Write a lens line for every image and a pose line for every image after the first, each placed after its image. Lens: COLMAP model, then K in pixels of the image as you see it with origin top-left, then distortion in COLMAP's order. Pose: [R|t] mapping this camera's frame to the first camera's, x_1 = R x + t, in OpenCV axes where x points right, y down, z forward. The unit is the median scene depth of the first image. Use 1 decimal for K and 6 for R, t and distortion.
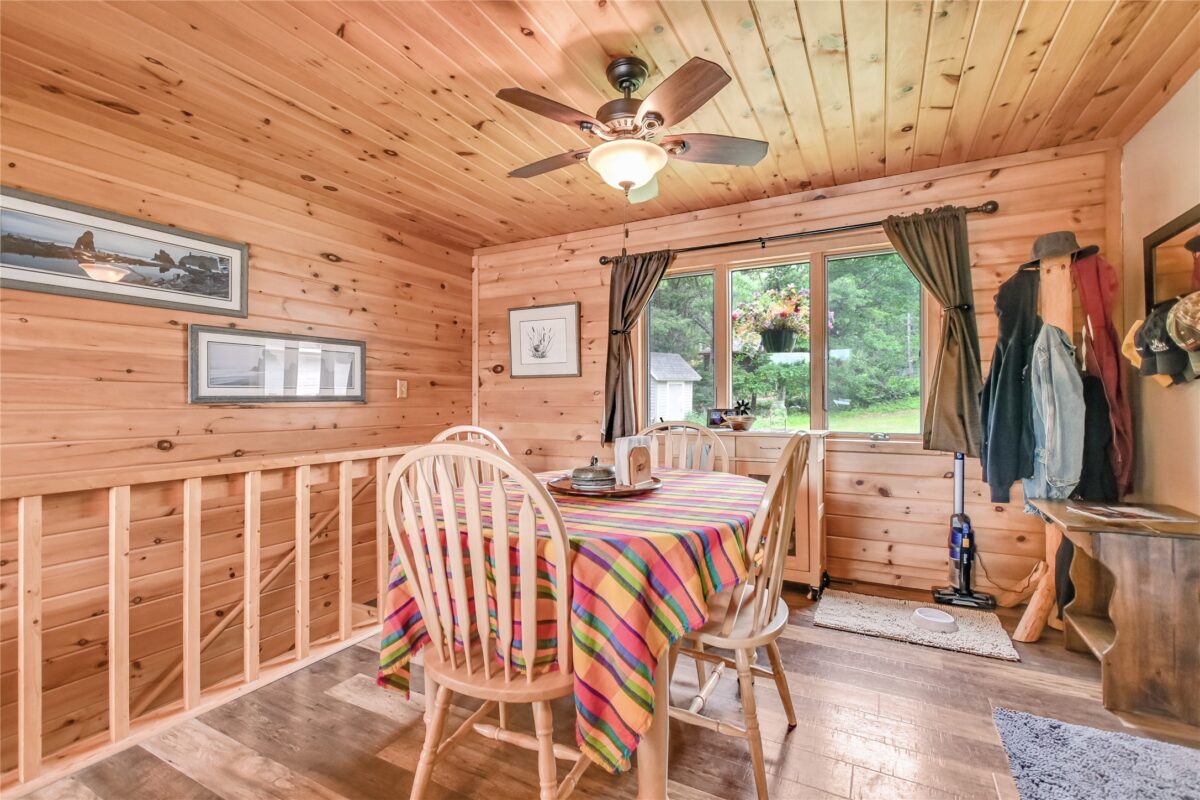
lens RADIAL K [[543.1, 0, 615.5], [0, 543.1, 401.6], [0, 0, 1]] dist [0.009446, -0.005012]
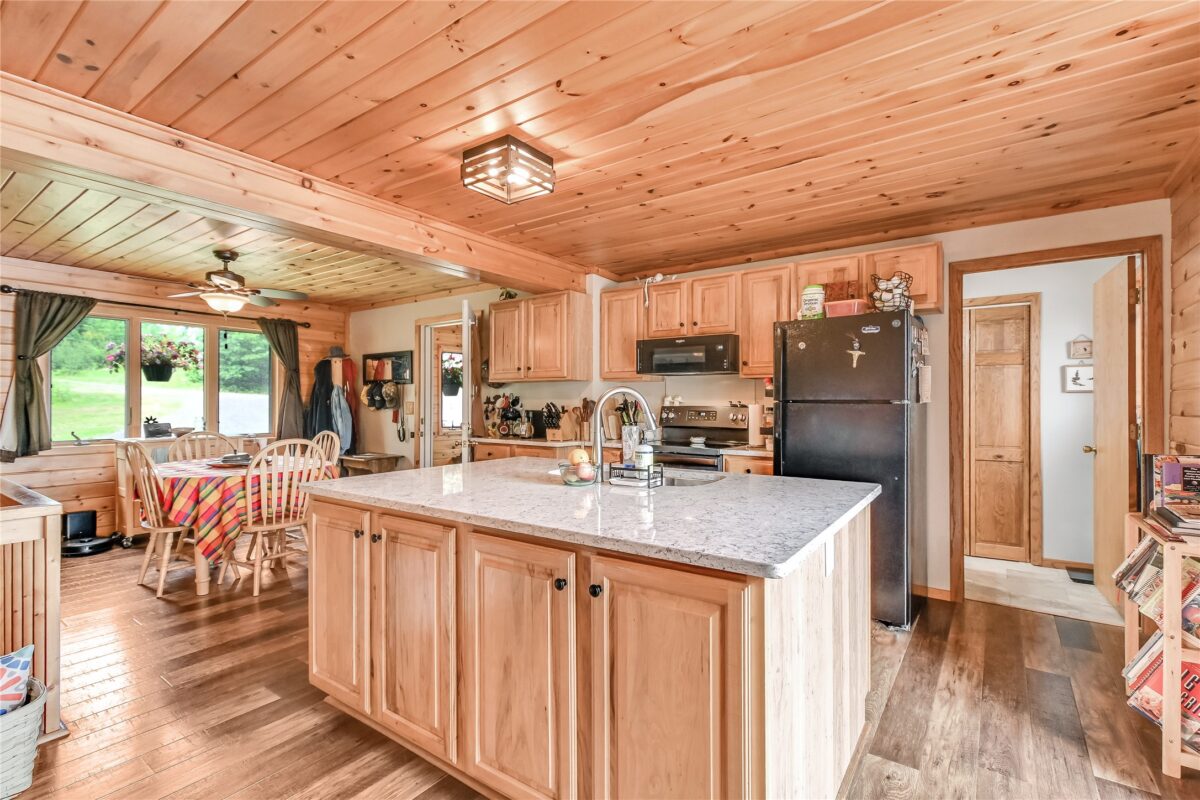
lens RADIAL K [[543.1, 0, 596.5], [0, 543.1, 401.1], [0, 0, 1]] dist [0.009446, -0.005012]
pose [[0.148987, 0.005912, 0.988821, -1.341496], [-0.007485, 0.999960, -0.004850, -0.059443], [-0.988811, -0.006678, 0.149026, -0.477738]]
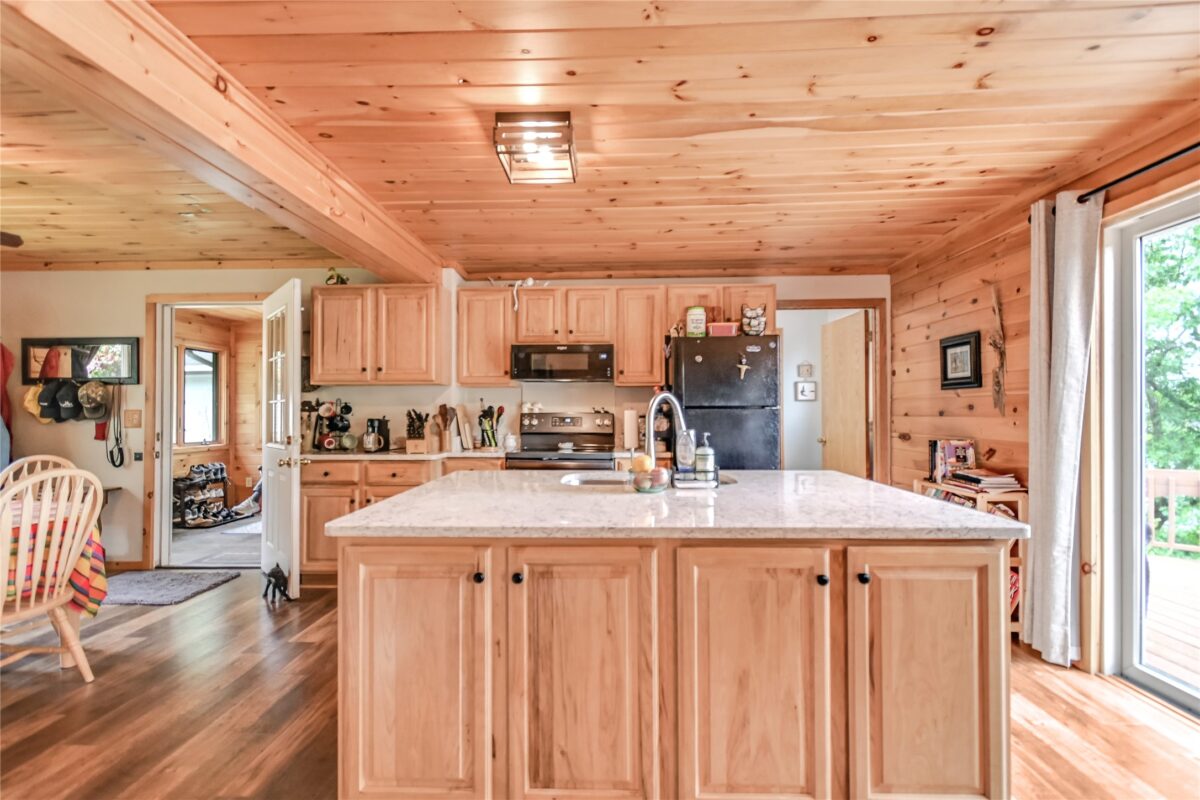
lens RADIAL K [[543.1, 0, 592.5], [0, 543.1, 402.8], [0, 0, 1]] dist [0.009446, -0.005012]
pose [[-0.417631, 0.017414, 0.908450, -1.234540], [-0.000471, 0.999812, -0.019382, -0.052578], [-0.908617, -0.008522, -0.417544, 0.053954]]
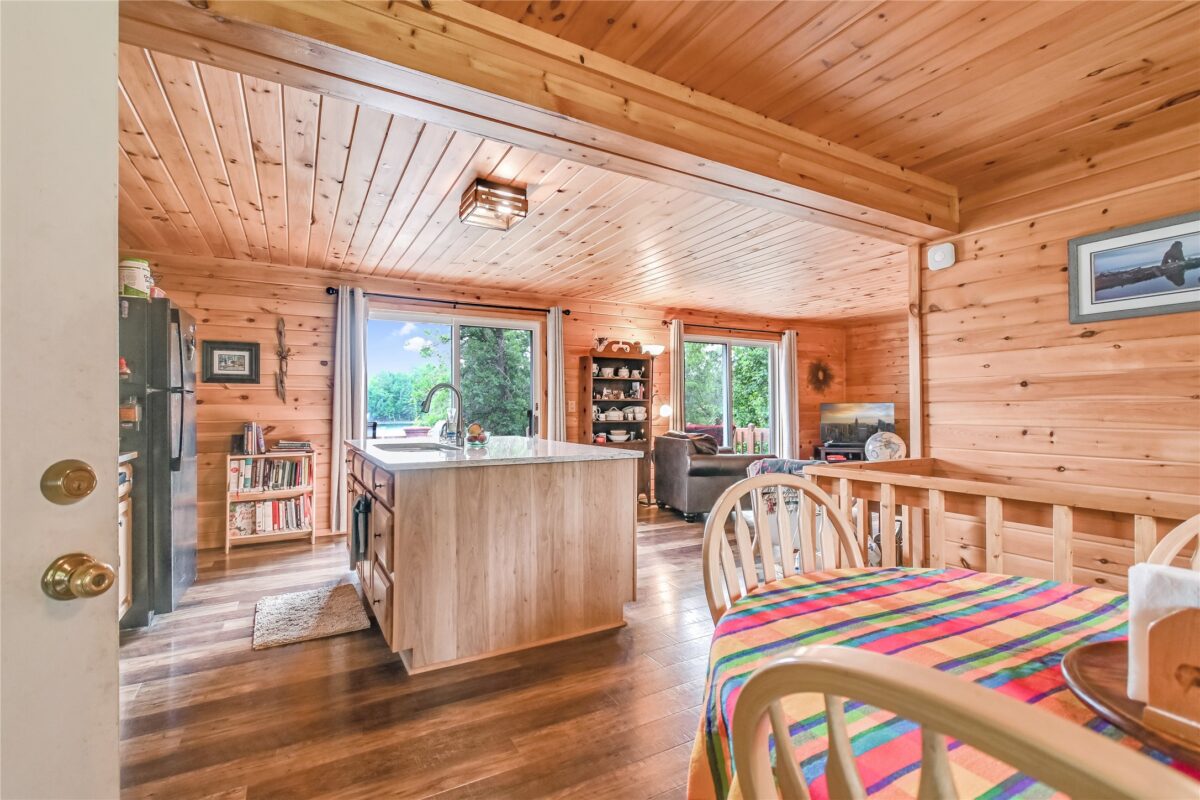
lens RADIAL K [[543.1, 0, 597.2], [0, 543.1, 393.1], [0, 0, 1]] dist [0.009446, -0.005012]
pose [[-0.548871, -0.017990, -0.835713, 0.324501], [0.007672, 0.999618, -0.026557, -0.026970], [0.835872, -0.020988, -0.548523, 0.574749]]
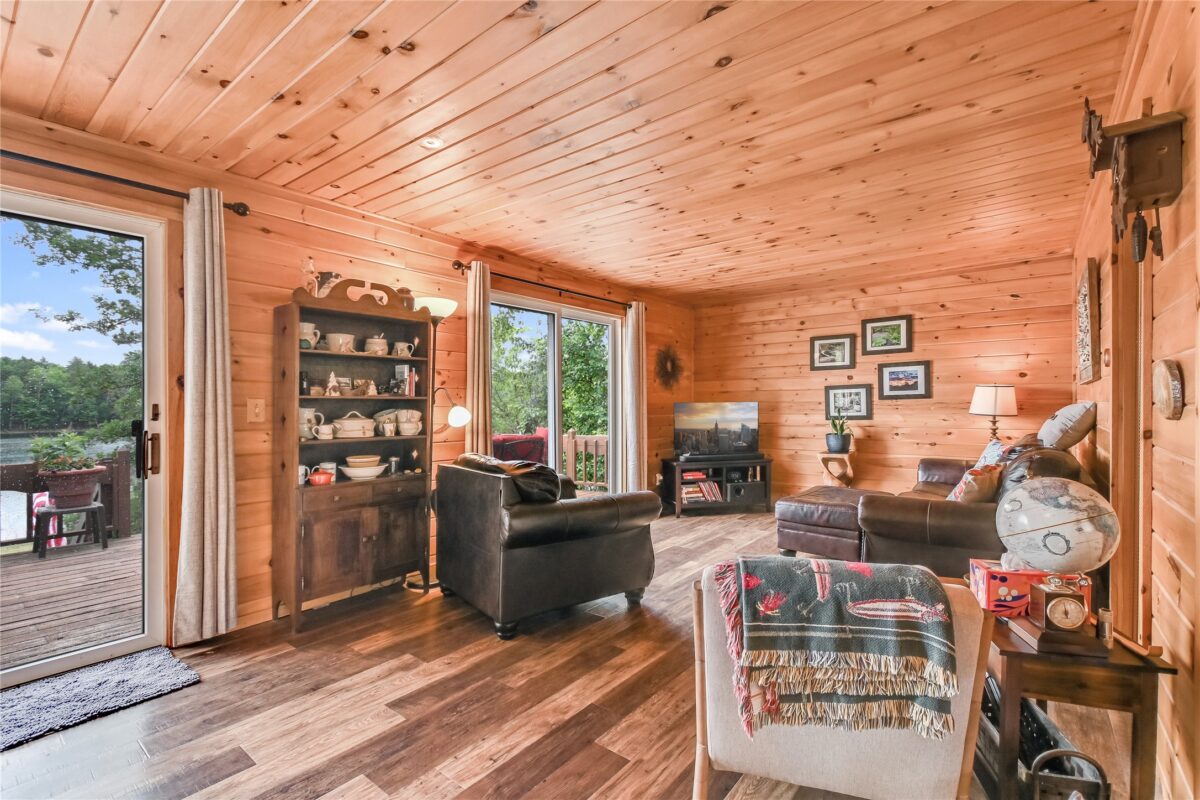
lens RADIAL K [[543.1, 0, 608.7], [0, 543.1, 403.1], [0, 0, 1]] dist [0.009446, -0.005012]
pose [[-0.192519, -0.002719, -0.981289, -0.561107], [0.012945, 0.999902, -0.005310, -0.032026], [0.981208, -0.013725, -0.192465, 0.151534]]
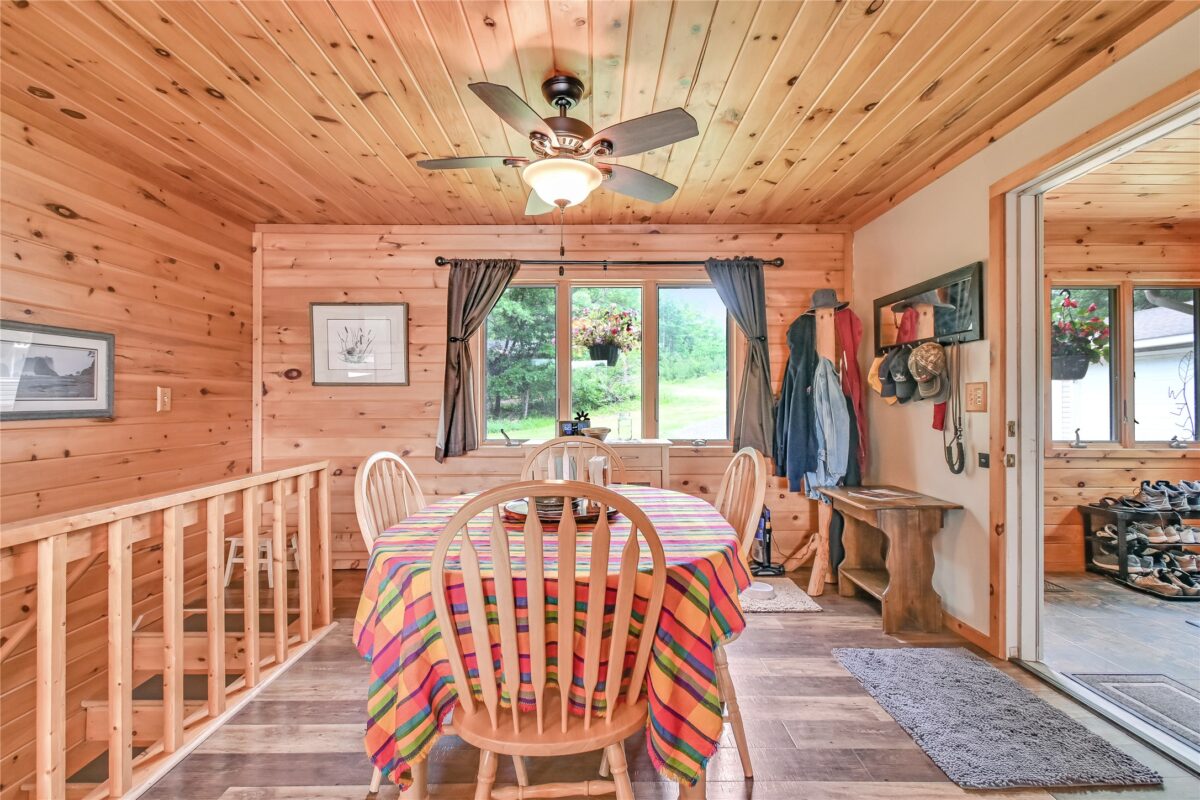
lens RADIAL K [[543.1, 0, 608.7], [0, 543.1, 401.7], [0, 0, 1]] dist [0.009446, -0.005012]
pose [[0.878399, 0.002112, 0.477923, -0.294307], [-0.001453, 0.999997, -0.001748, -0.026254], [-0.477925, 0.000841, 0.878400, 0.068774]]
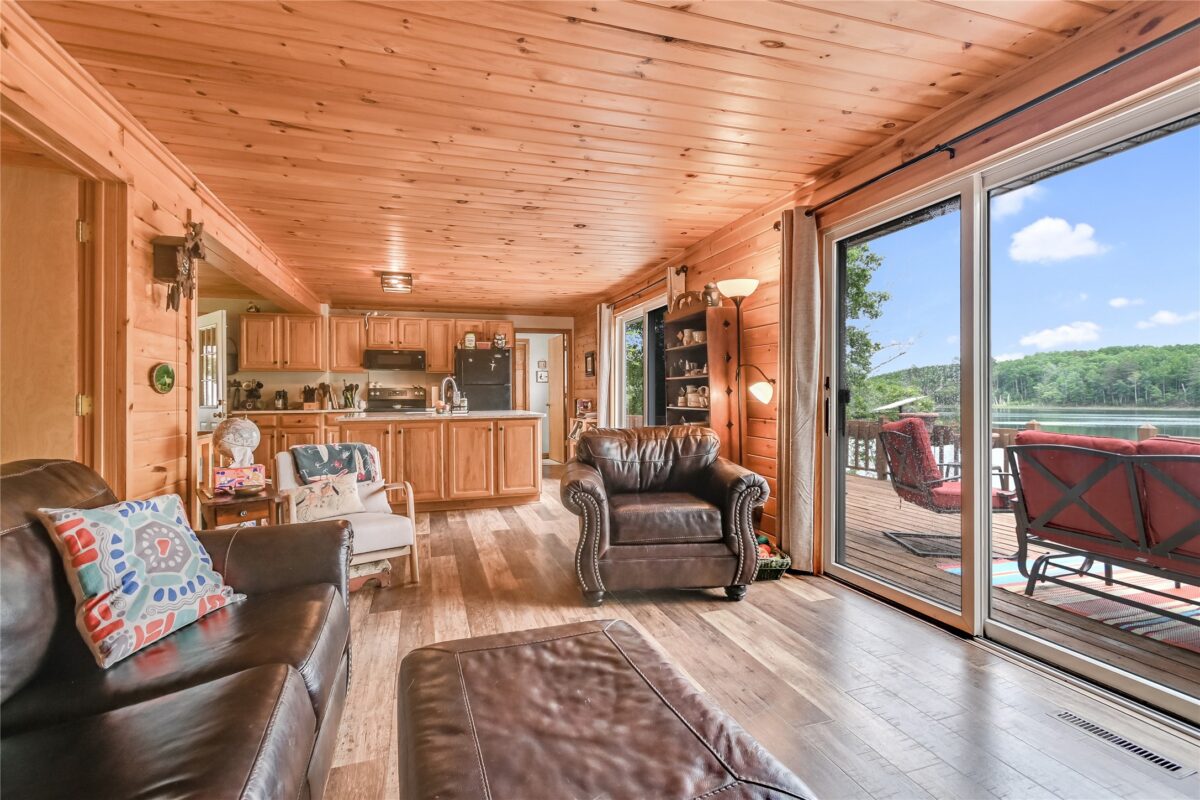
lens RADIAL K [[543.1, 0, 597.6], [0, 543.1, 393.0], [0, 0, 1]] dist [0.009446, -0.005012]
pose [[-0.709686, 0.008167, 0.704471, -2.449545], [0.004865, 0.999966, -0.006691, -0.005034], [-0.704501, -0.001321, -0.709702, 0.712740]]
